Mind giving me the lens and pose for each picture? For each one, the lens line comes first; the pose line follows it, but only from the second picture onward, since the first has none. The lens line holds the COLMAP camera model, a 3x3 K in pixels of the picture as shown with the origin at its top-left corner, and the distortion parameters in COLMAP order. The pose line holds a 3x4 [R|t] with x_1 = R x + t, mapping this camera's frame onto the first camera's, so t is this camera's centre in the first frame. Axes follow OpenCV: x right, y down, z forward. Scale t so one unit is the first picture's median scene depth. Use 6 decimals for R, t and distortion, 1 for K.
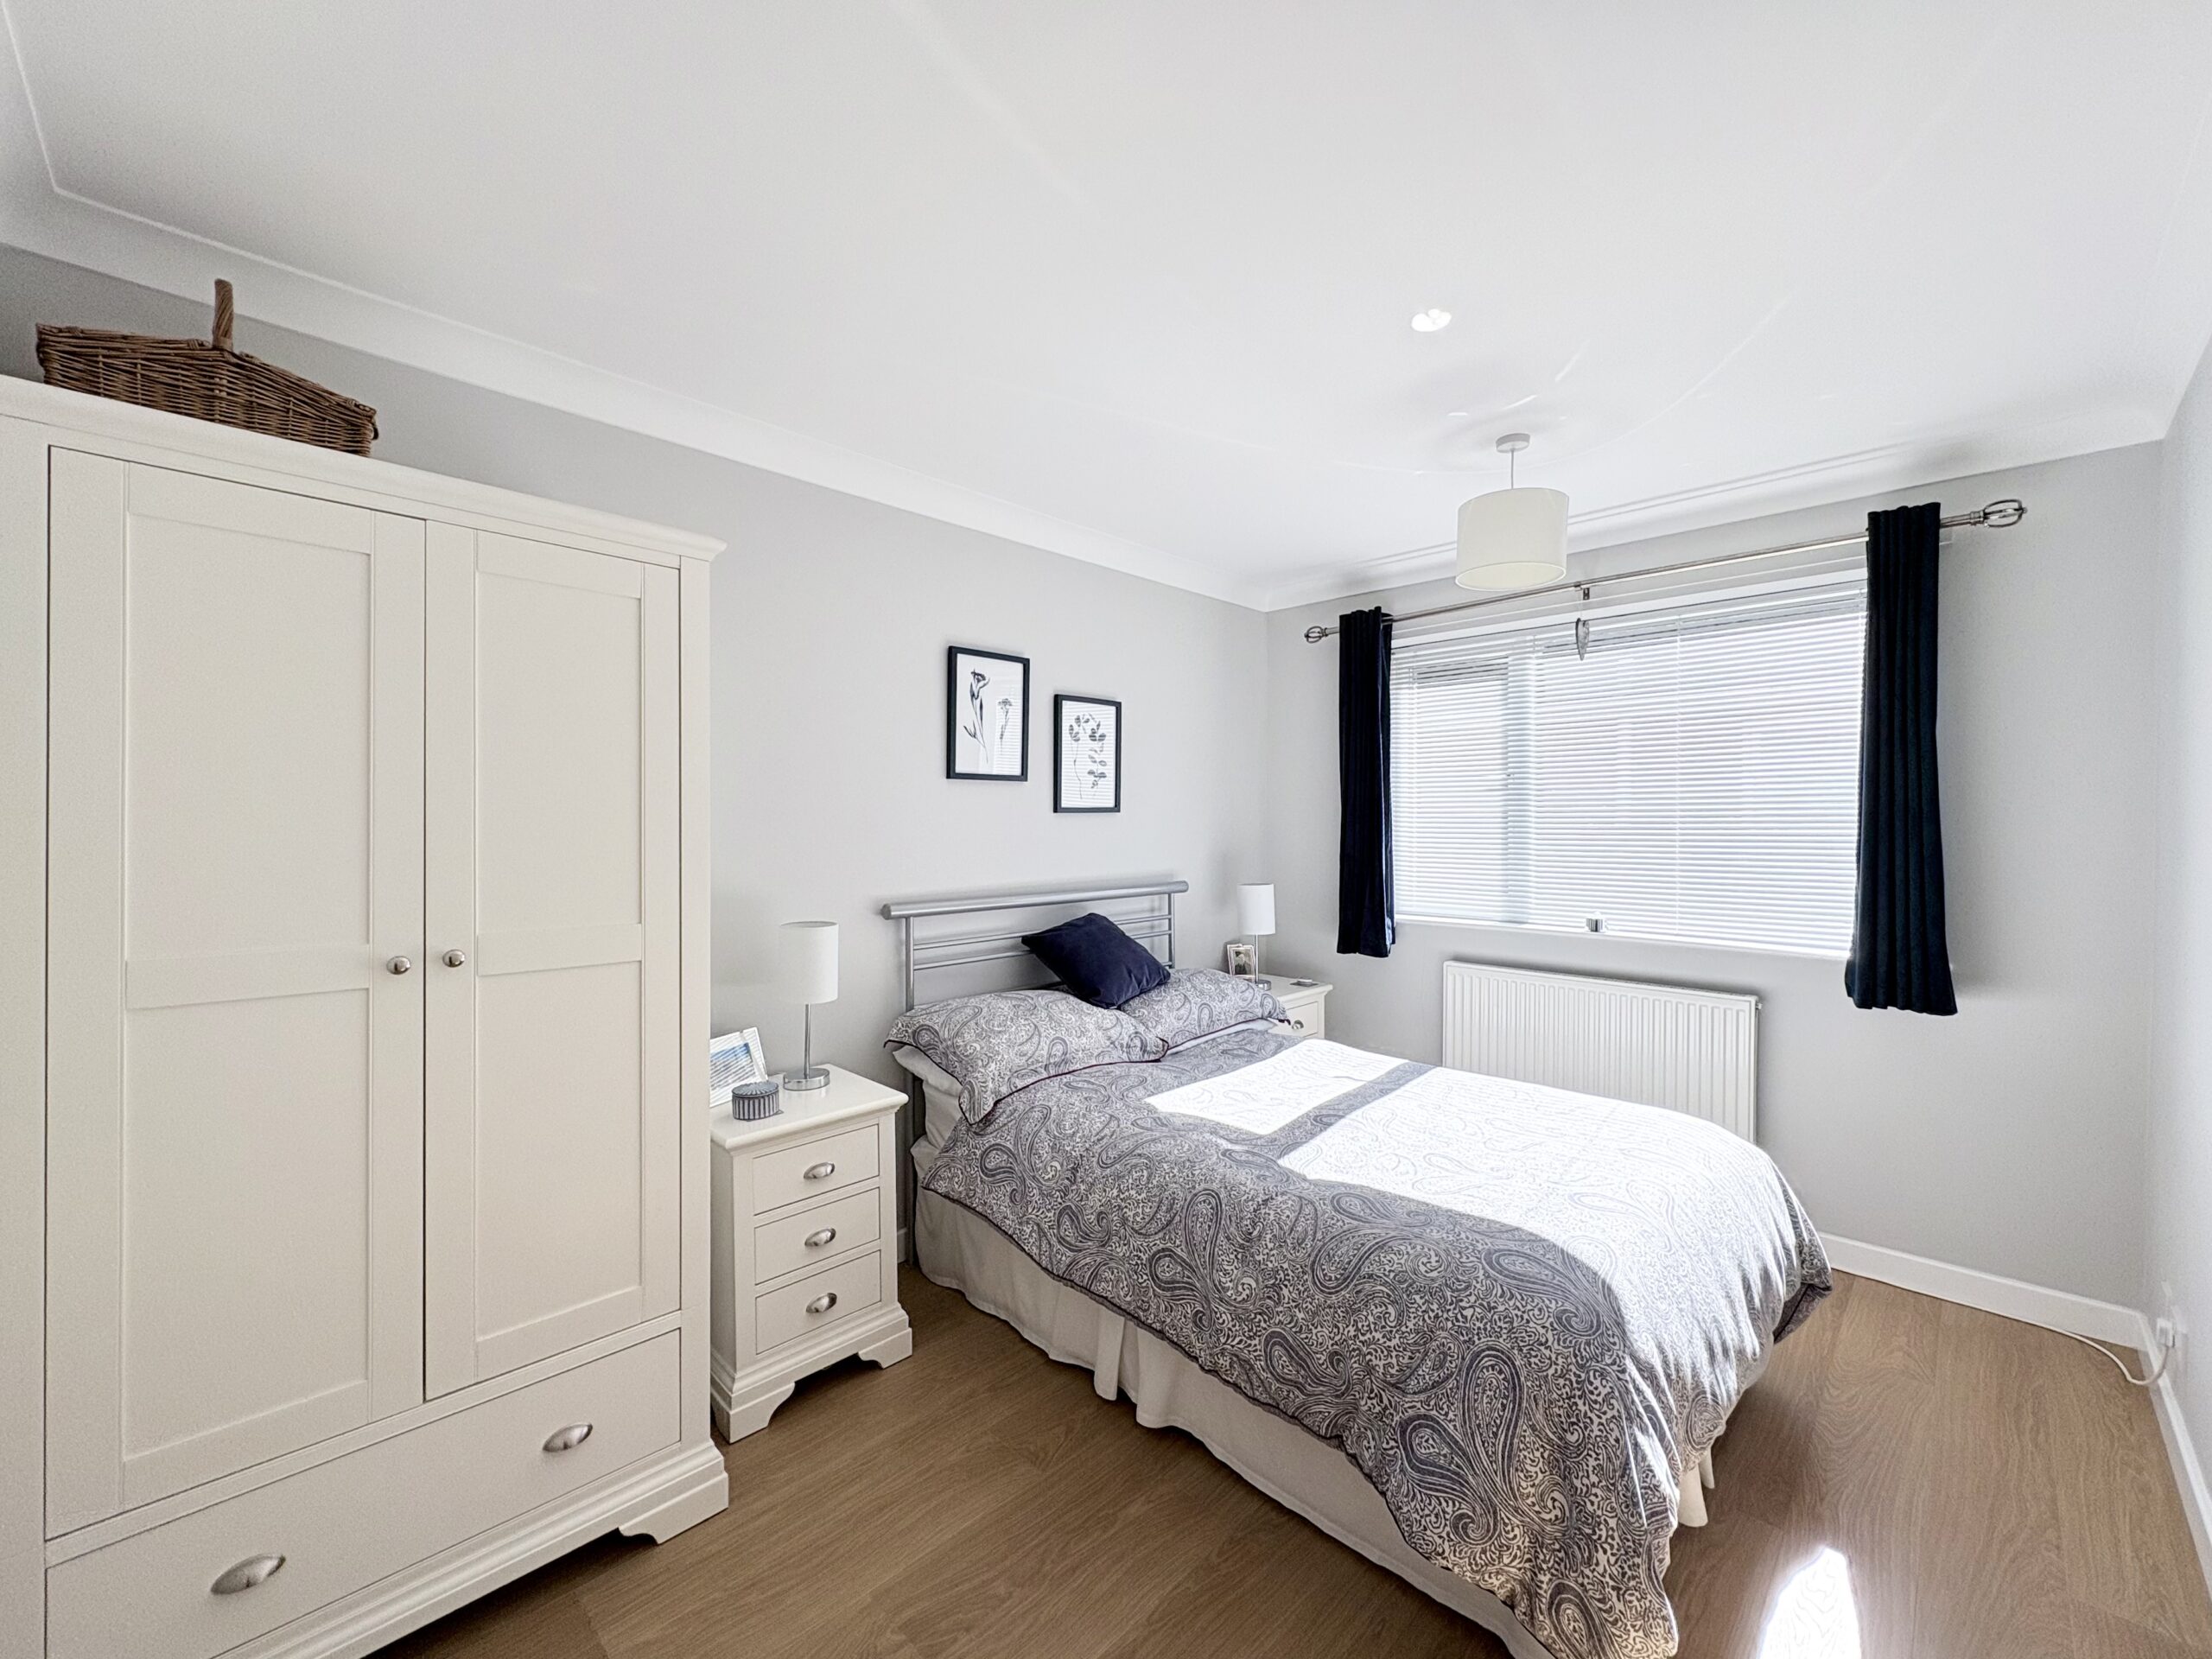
lens RADIAL K [[885.5, 0, 1108.5], [0, 885.5, 811.9], [0, 0, 1]] dist [0.000779, -0.000151]
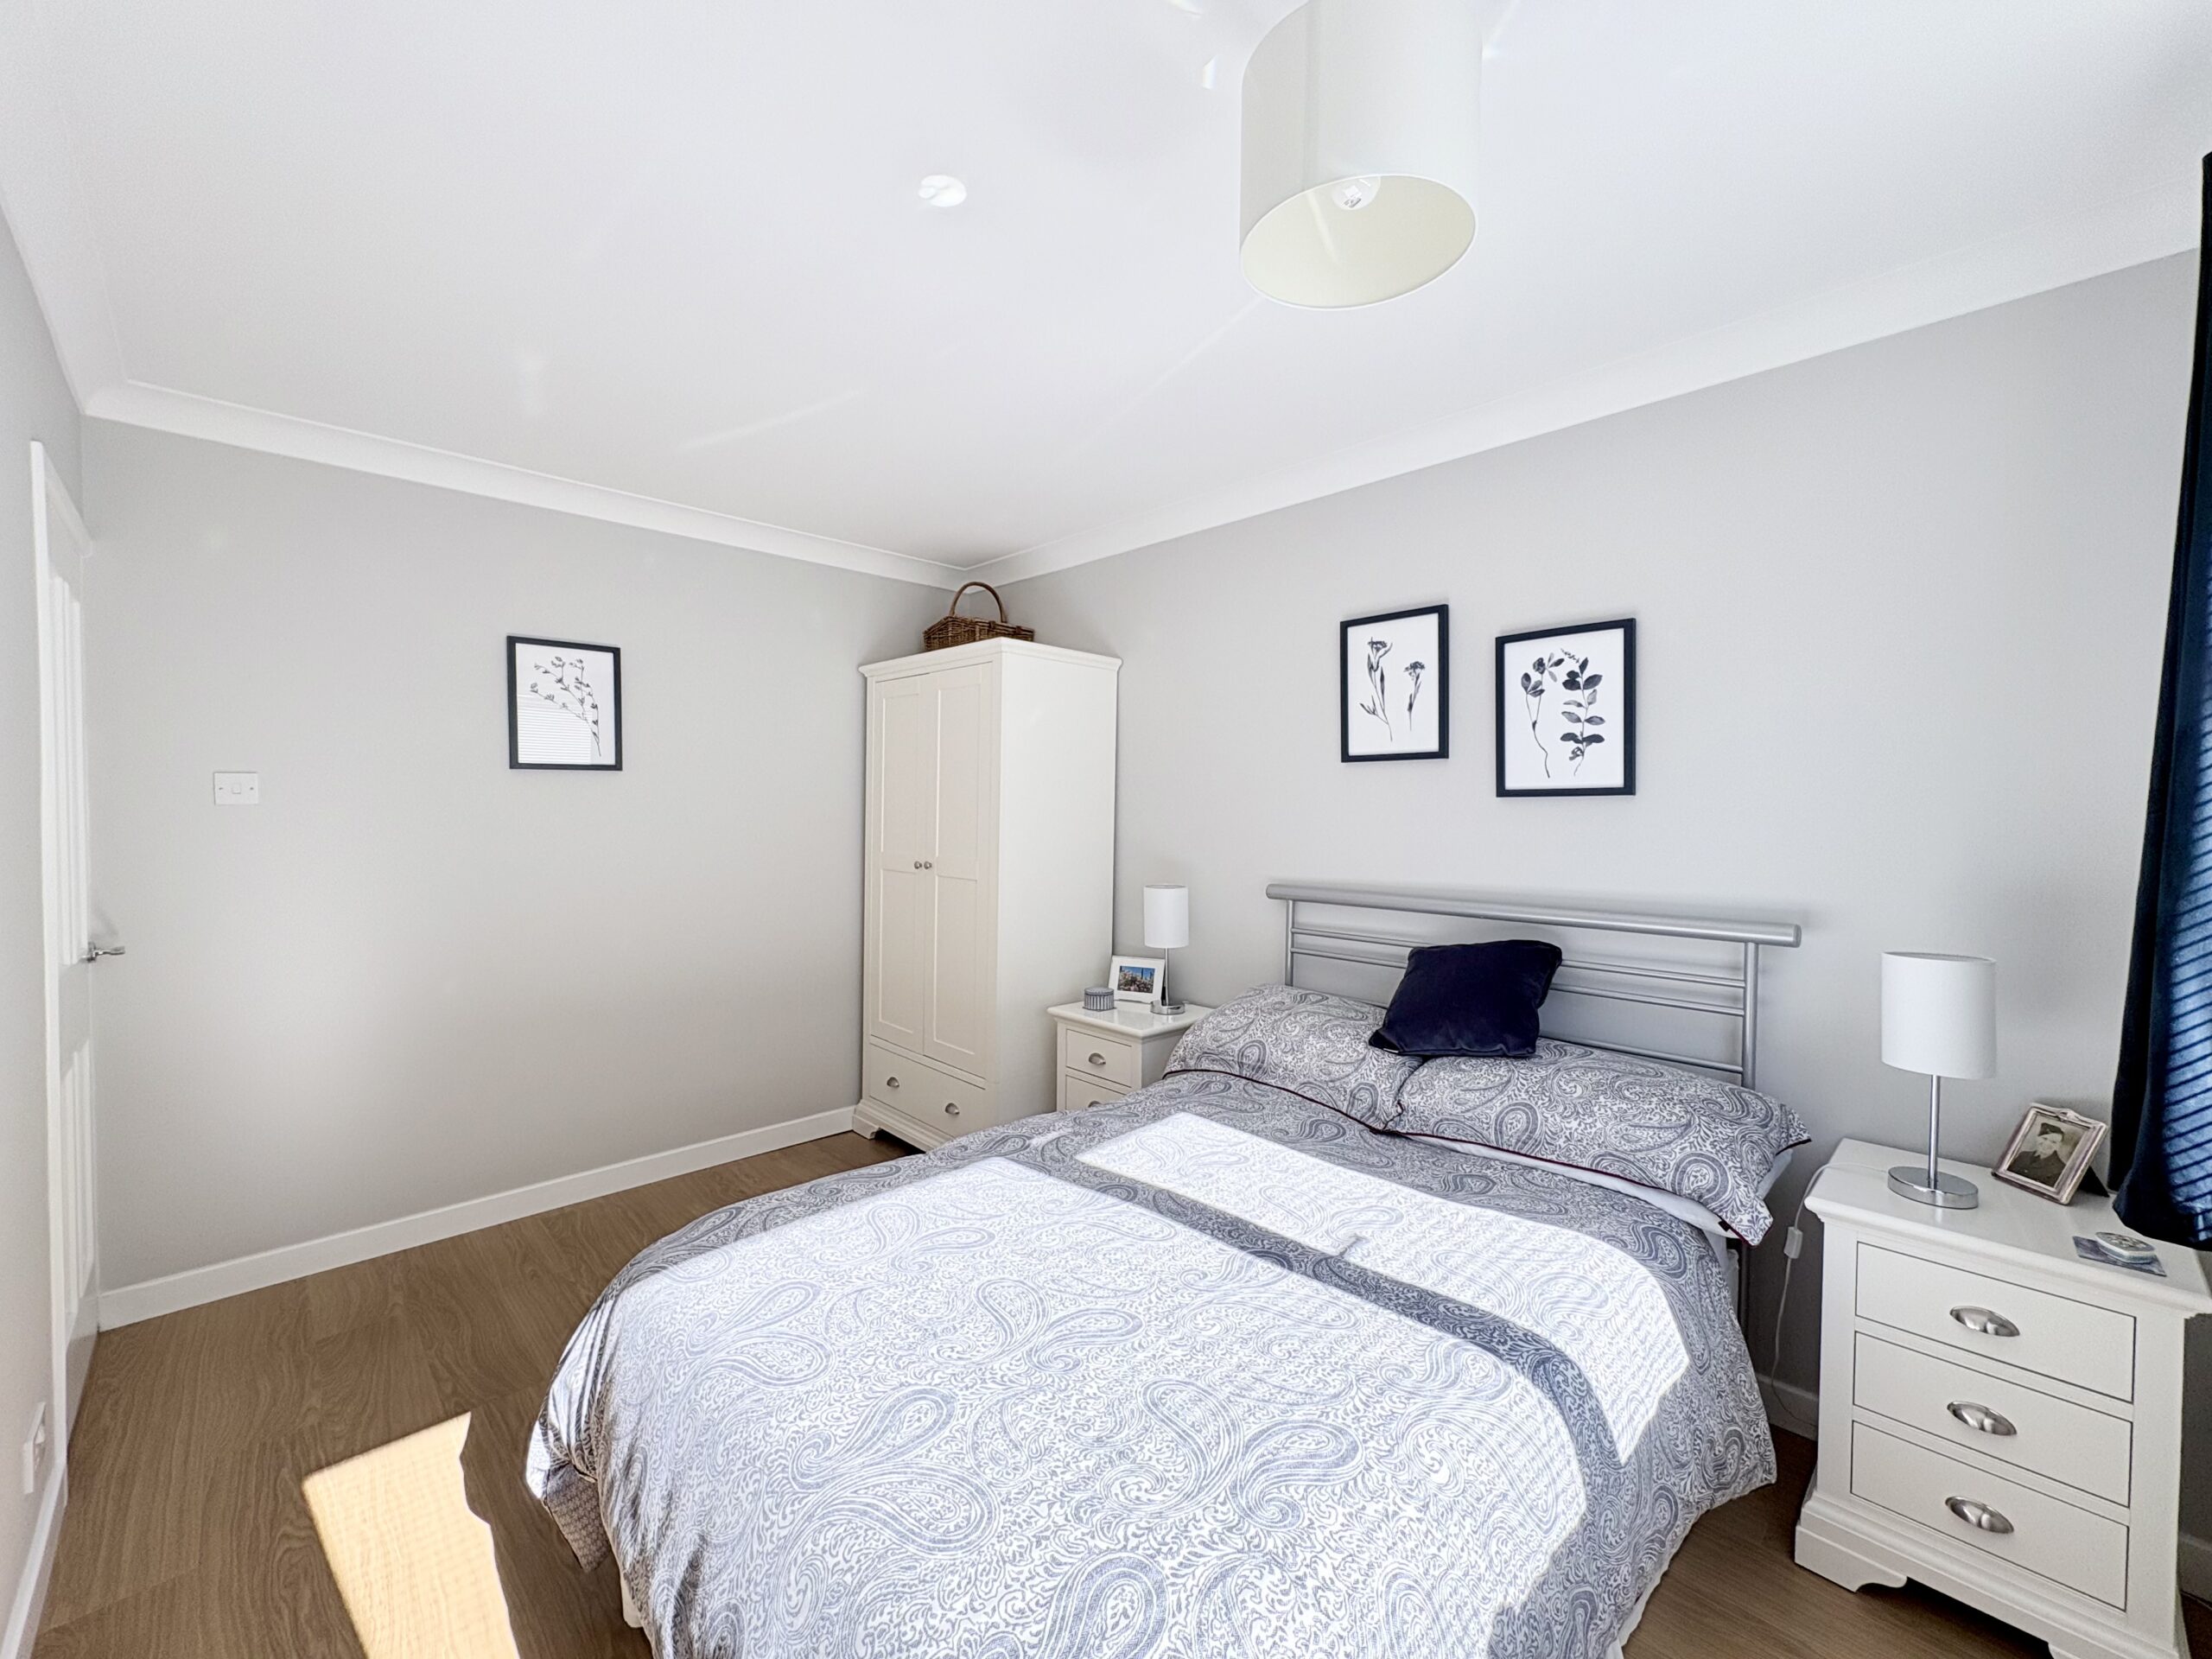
lens RADIAL K [[885.5, 0, 1109.1], [0, 885.5, 839.1], [0, 0, 1]] dist [0.000779, -0.000151]
pose [[-0.018654, 0.038237, -0.999095, 0.750592], [0.008959, 0.999235, 0.038075, 0.005067], [0.999786, -0.008241, -0.018982, 0.745611]]
